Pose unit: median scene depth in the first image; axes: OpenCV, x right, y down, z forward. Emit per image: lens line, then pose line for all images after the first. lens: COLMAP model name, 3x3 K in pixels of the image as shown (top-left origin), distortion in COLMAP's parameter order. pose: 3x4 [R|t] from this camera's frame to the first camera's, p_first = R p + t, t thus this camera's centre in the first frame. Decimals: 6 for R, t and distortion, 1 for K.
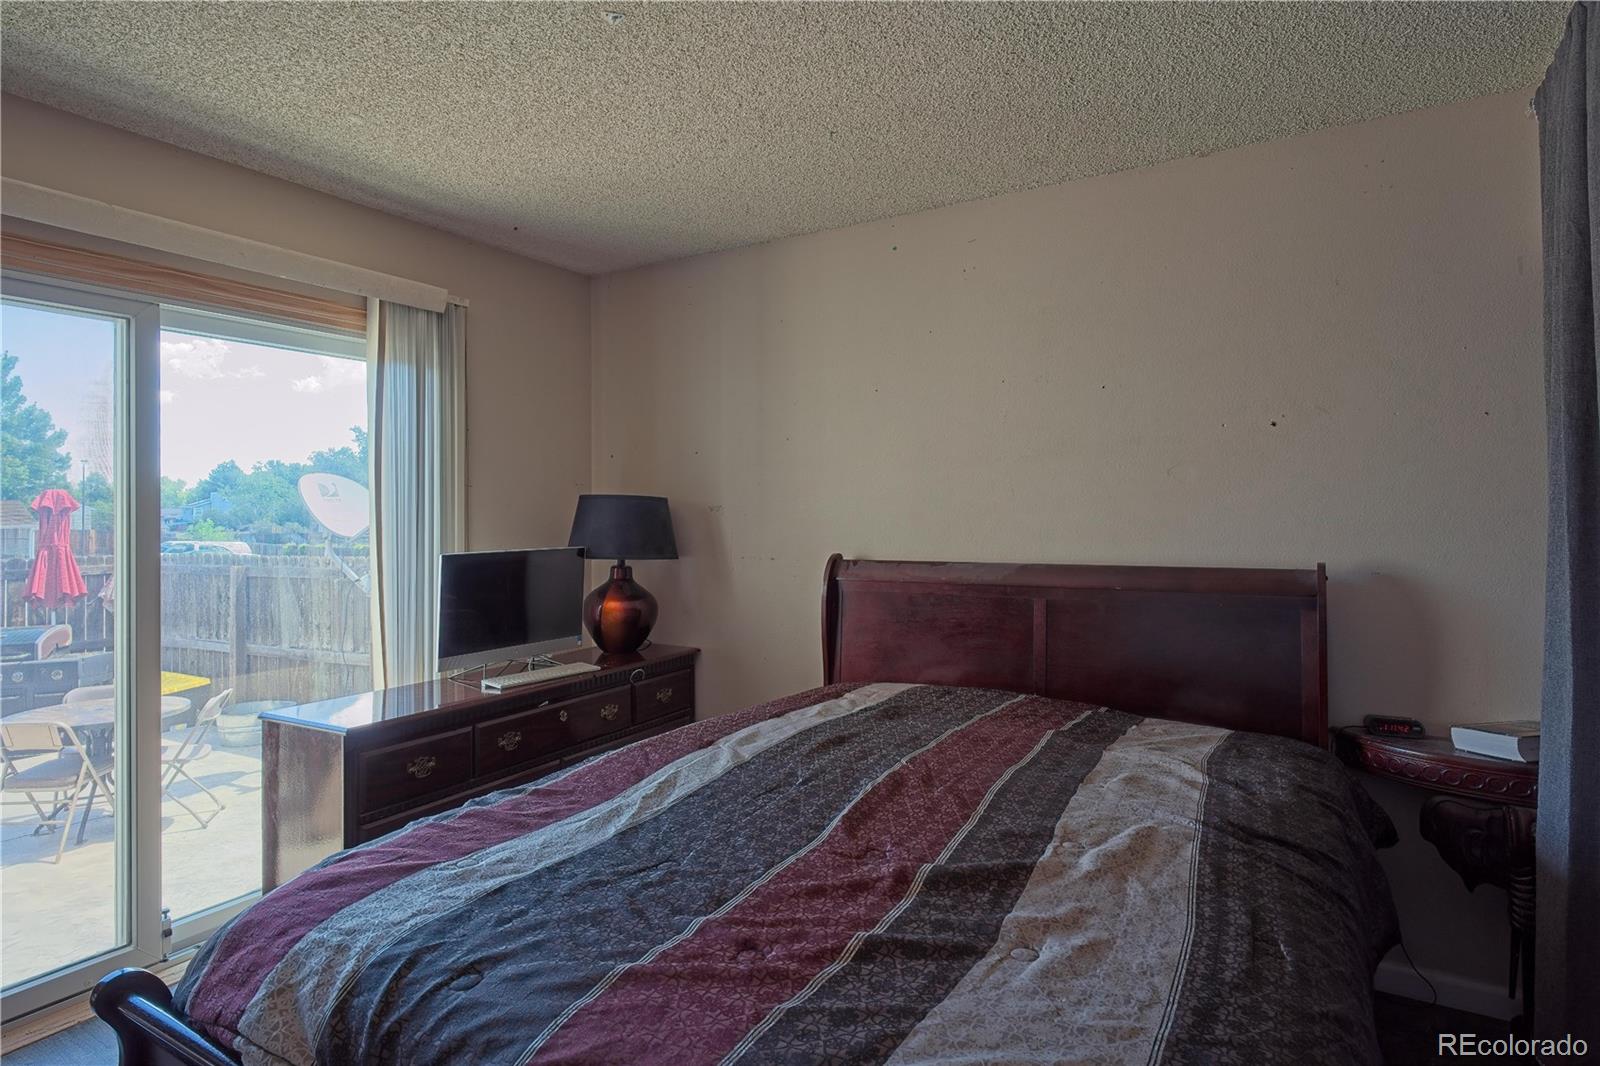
lens RADIAL K [[824.9, 0, 803.7], [0, 824.9, 511.0], [0, 0, 1]] dist [-0.001211, 0.000798]
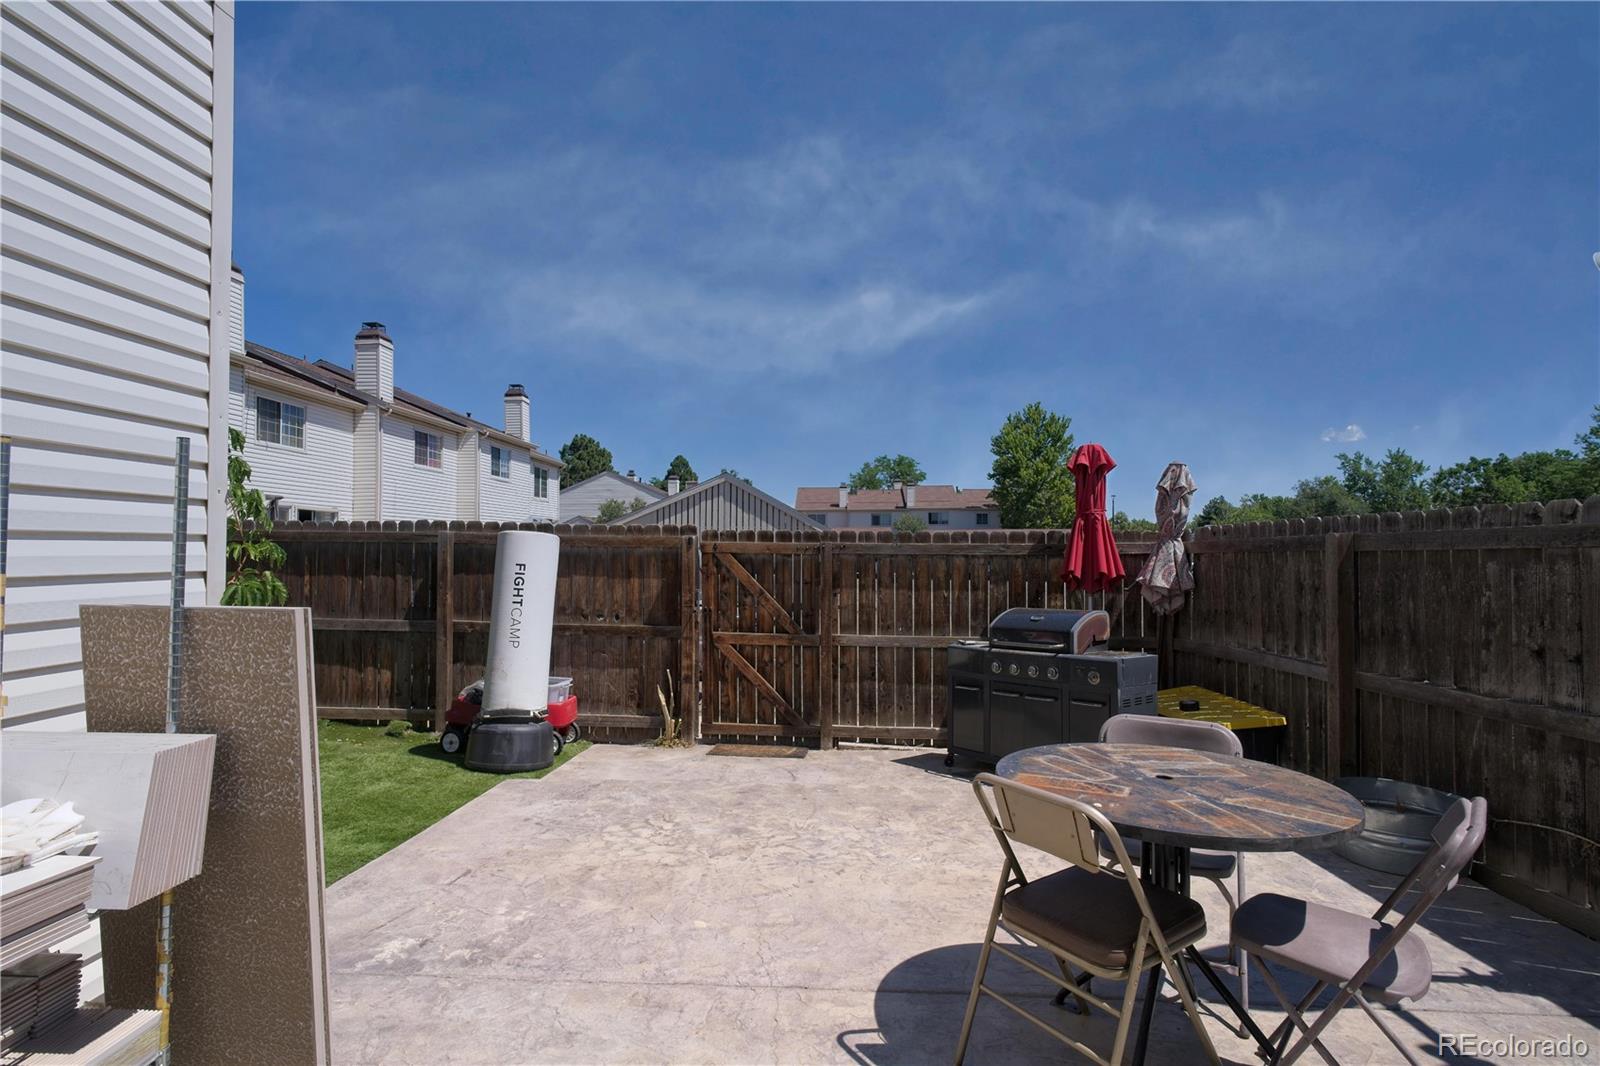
lens RADIAL K [[815.4, 0, 800.0], [0, 815.4, 533.0], [0, 0, 1]] dist [0.001915, 0.001409]
pose [[0.466567, -0.013227, -0.884387, -0.963913], [0.006168, 0.999913, -0.011700, 0.193824], [0.884464, 0.000004, 0.466608, 1.078675]]
